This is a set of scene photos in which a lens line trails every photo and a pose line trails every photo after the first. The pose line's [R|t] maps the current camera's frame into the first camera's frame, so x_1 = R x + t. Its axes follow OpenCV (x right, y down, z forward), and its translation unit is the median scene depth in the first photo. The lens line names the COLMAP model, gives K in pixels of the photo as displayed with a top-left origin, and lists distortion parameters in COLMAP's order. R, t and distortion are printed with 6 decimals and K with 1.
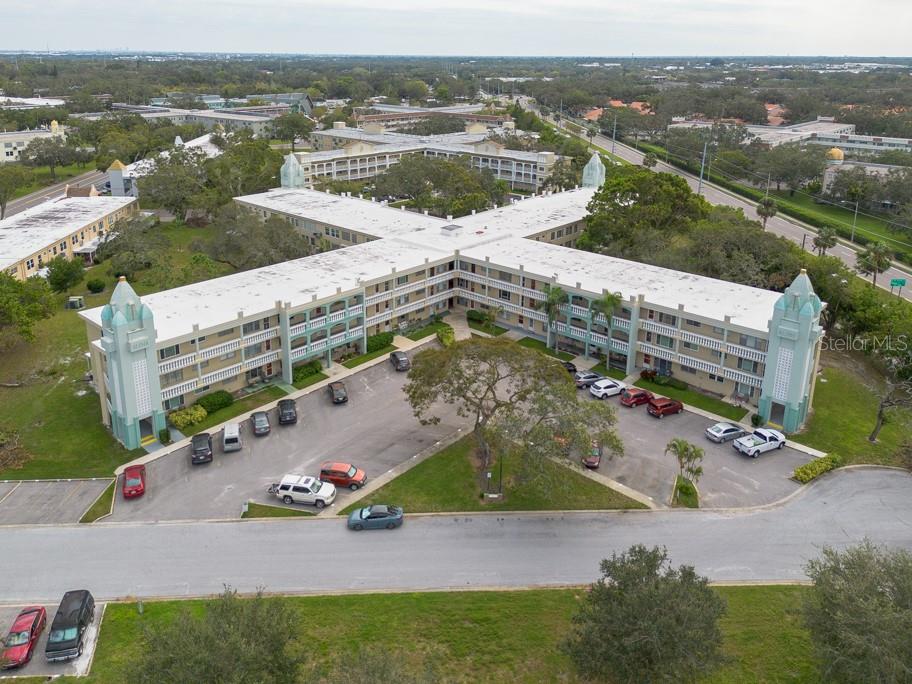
lens RADIAL K [[698.2, 0, 443.8], [0, 698.2, 251.9], [0, 0, 1]] dist [0.030715, -0.005074]
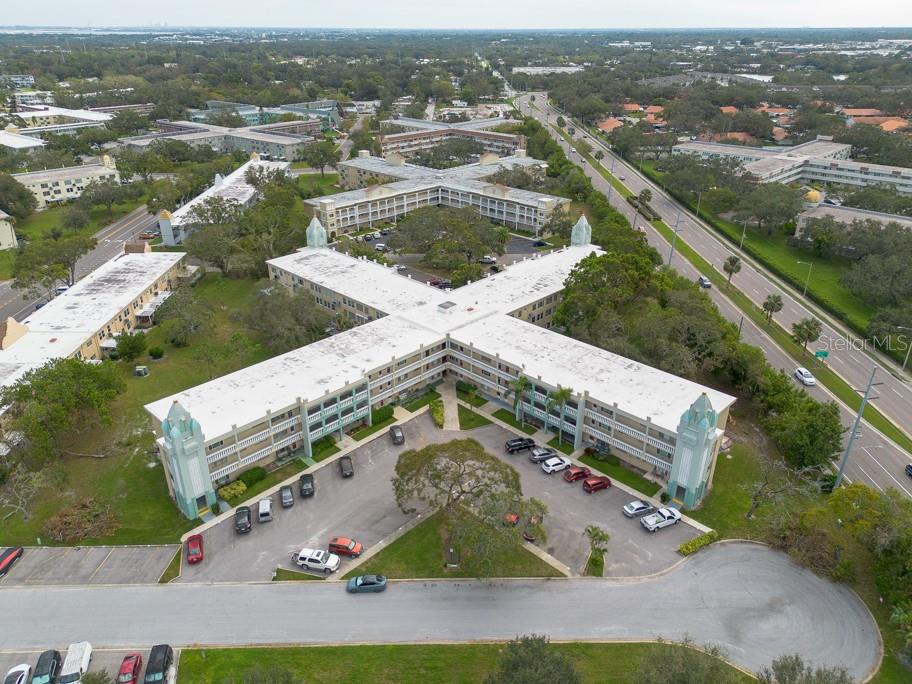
lens RADIAL K [[647.5, 0, 456.0], [0, 647.5, 342.0], [0, 0, 1]] dist [0.032078, -0.002347]
pose [[0.999542, 0.005193, -0.029797, 0.082072], [0.000098, 0.984588, 0.174891, -0.226825], [0.030246, -0.174814, 0.984137, -0.131812]]
